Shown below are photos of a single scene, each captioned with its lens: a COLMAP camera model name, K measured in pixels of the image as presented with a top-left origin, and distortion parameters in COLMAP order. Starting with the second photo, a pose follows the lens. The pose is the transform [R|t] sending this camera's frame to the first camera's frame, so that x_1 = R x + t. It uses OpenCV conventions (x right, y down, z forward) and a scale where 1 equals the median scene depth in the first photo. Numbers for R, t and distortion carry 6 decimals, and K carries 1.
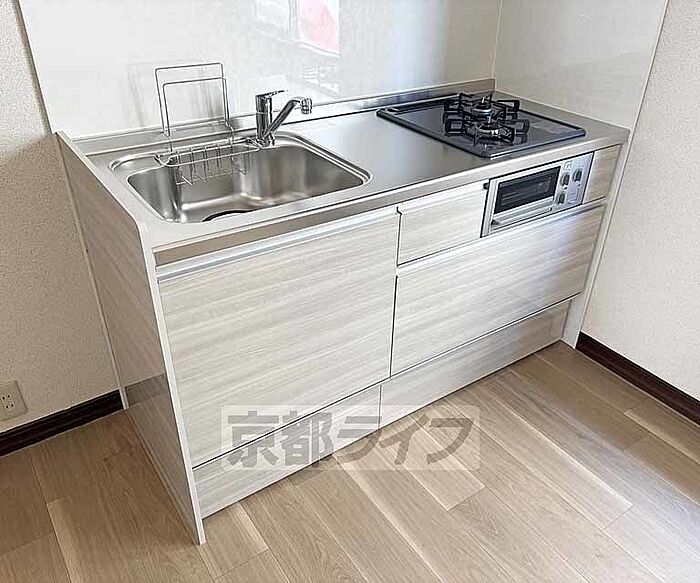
lens RADIAL K [[587.1, 0, 350.0], [0, 587.1, 291.5], [0, 0, 1]] dist [0.010391, 0.008854]
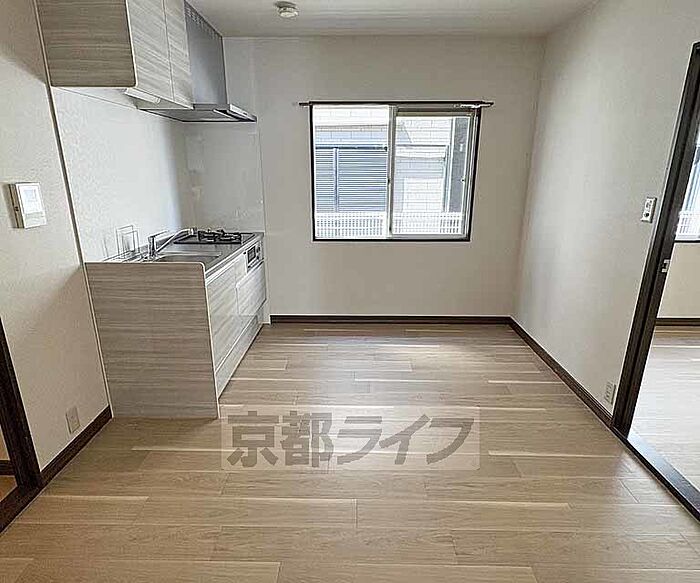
lens RADIAL K [[424.0, 0, 350.0], [0, 424.0, 291.5], [0, 0, 1]] dist [-0.000943, -0.000277]
pose [[0.588403, -0.254670, 0.767415, -1.024048], [0.437928, 0.898219, -0.037696, 0.265208], [-0.679707, 0.358253, 0.640042, -0.521723]]
